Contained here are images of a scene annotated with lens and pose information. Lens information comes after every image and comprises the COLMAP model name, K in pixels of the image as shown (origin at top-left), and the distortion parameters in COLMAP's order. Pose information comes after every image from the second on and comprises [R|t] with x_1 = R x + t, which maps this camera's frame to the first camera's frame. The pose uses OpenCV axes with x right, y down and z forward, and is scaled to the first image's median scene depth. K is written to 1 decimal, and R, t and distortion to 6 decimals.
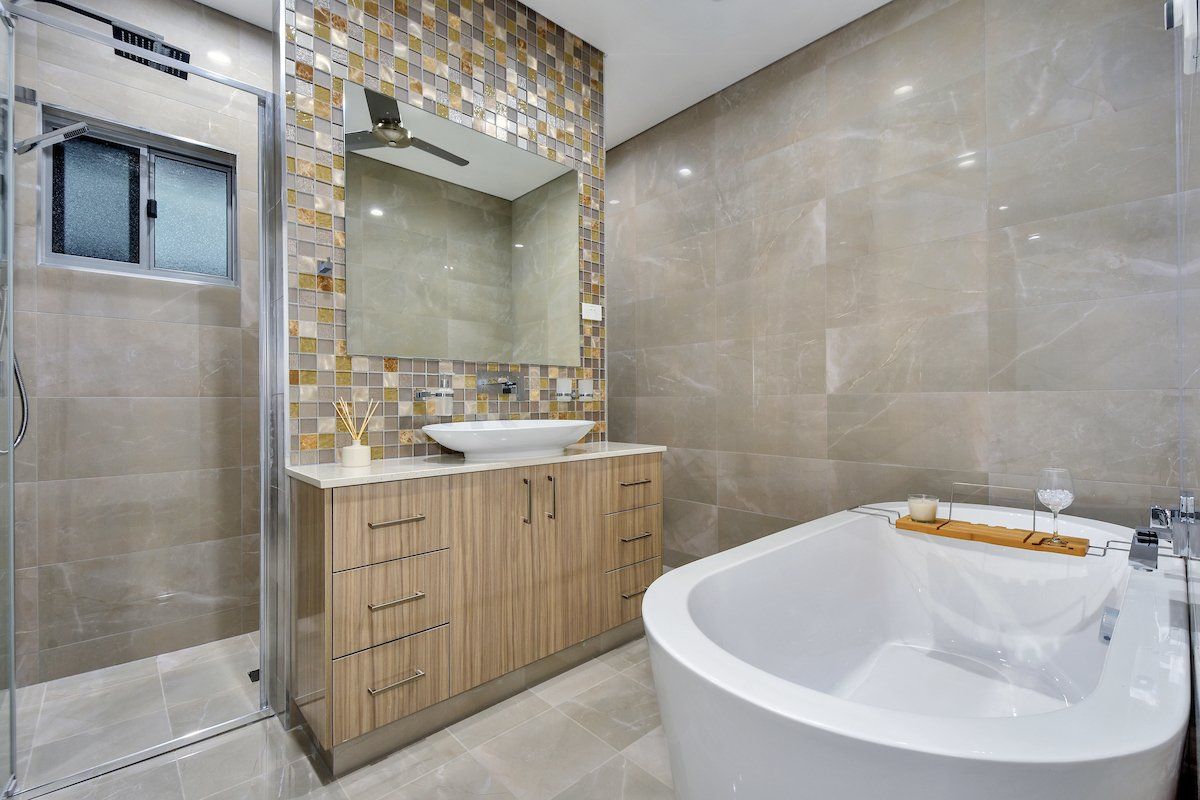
lens RADIAL K [[519.4, 0, 610.8], [0, 519.4, 403.1], [0, 0, 1]] dist [0.026066, -0.016237]
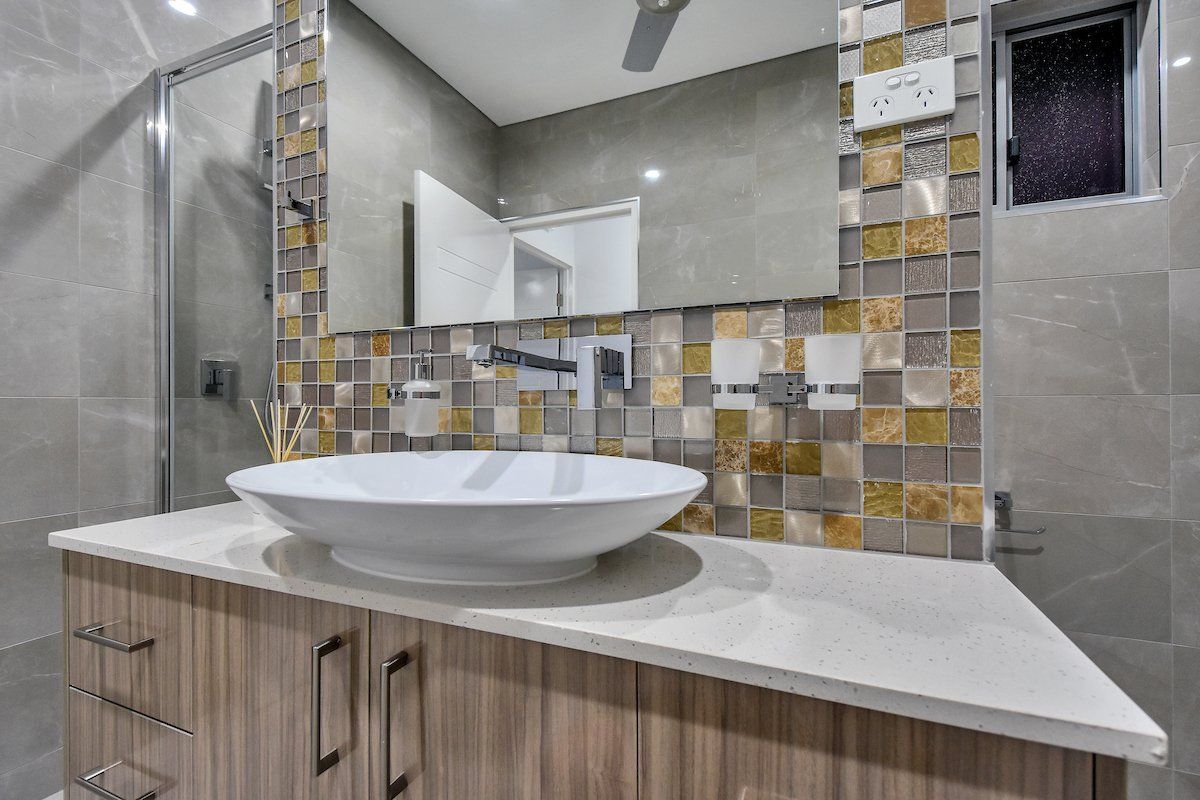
lens RADIAL K [[519.4, 0, 610.8], [0, 519.4, 403.1], [0, 0, 1]] dist [0.026066, -0.016237]
pose [[0.402379, 0.006354, -0.915451, 0.189770], [-0.001770, 0.999979, 0.006163, -0.009791], [0.915471, -0.000859, 0.402382, 0.865498]]
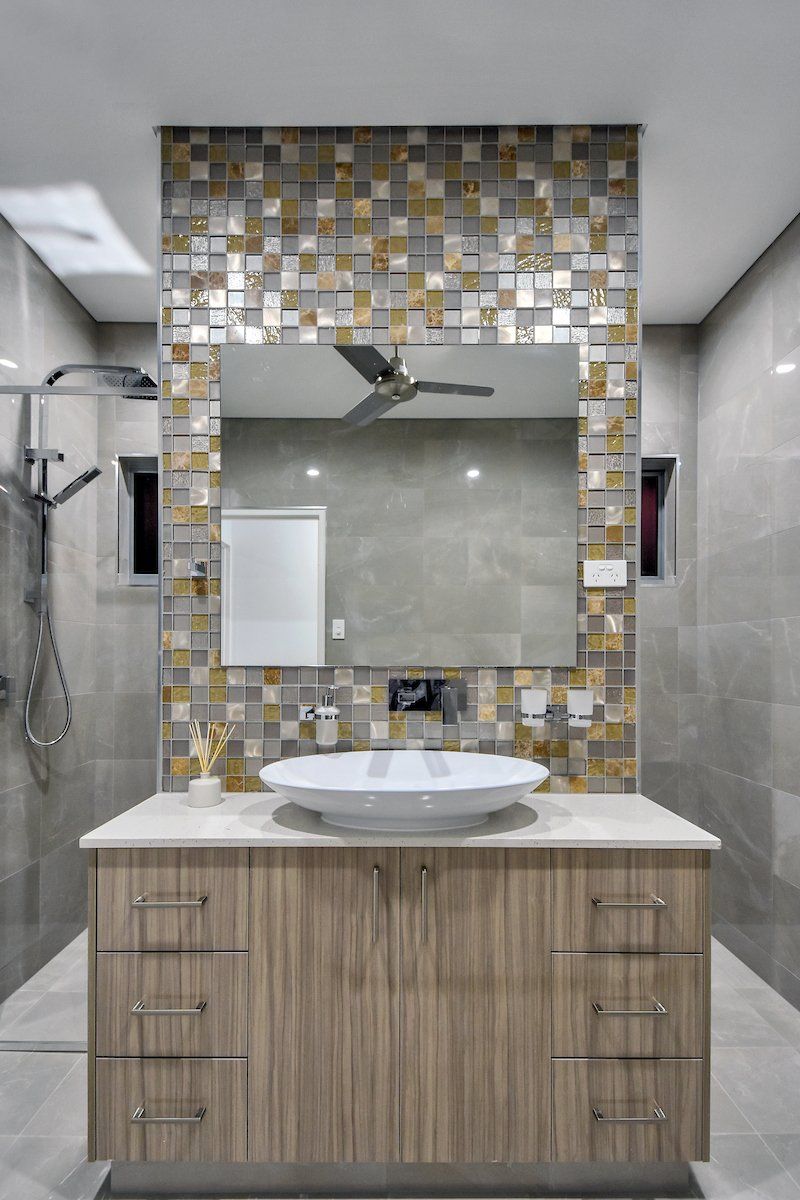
lens RADIAL K [[538.5, 0, 396.0], [0, 538.5, 655.3], [0, 0, 1]] dist [0.027062, -0.017812]
pose [[0.724470, 0.008952, -0.689248, 0.253739], [-0.009764, 0.999949, 0.002724, -0.094721], [0.689237, 0.004757, 0.724520, 0.455341]]
